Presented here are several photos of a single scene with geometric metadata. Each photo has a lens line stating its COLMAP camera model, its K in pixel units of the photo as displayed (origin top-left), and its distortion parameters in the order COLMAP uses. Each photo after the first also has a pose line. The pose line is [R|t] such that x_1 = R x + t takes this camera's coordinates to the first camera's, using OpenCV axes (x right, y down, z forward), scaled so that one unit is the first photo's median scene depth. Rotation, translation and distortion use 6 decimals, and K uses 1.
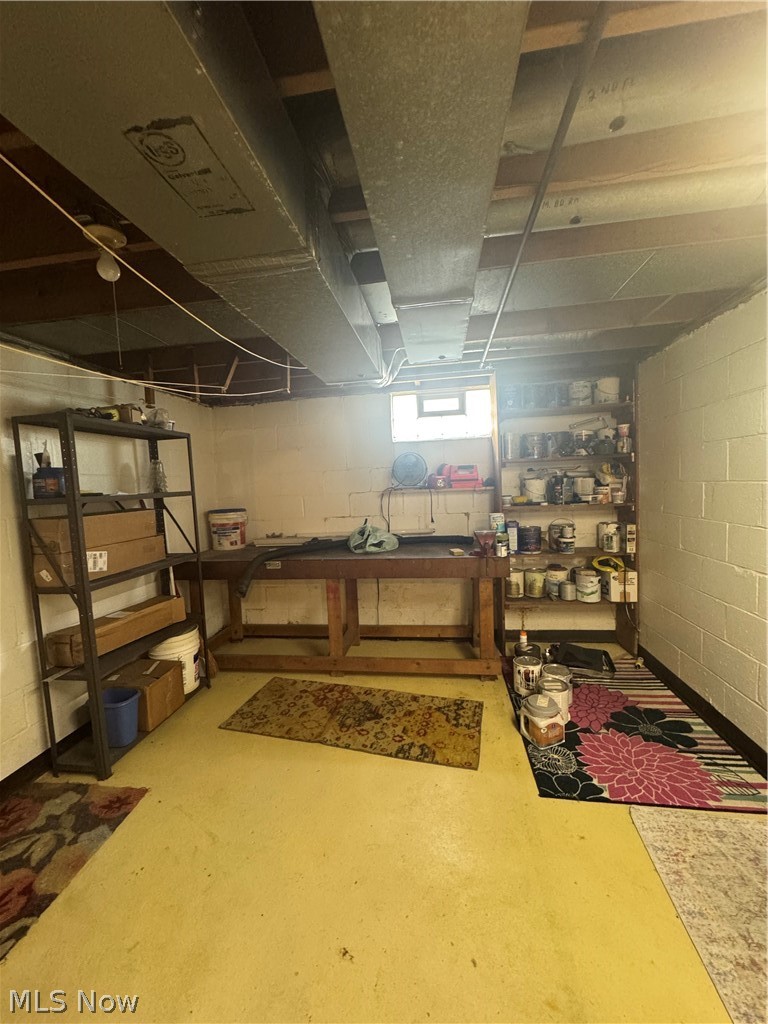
lens RADIAL K [[413.0, 0, 386.3], [0, 413.0, 509.9], [0, 0, 1]] dist [-0.005010, 0.001107]
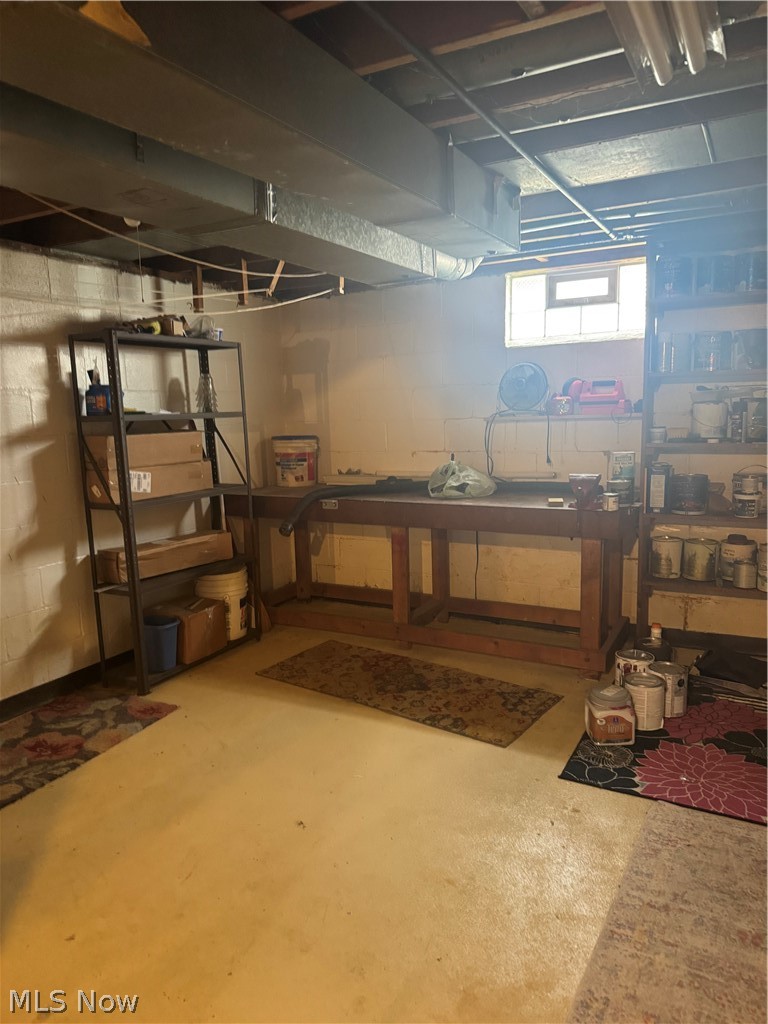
lens RADIAL K [[724.9, 0, 385.0], [0, 724.9, 516.8], [0, 0, 1]] dist [0.052763, -0.025045]
pose [[0.939980, 0.069067, -0.334168, 0.352060], [-0.036747, 0.994095, 0.102099, 0.007430], [0.339246, -0.083691, 0.936967, -0.356358]]
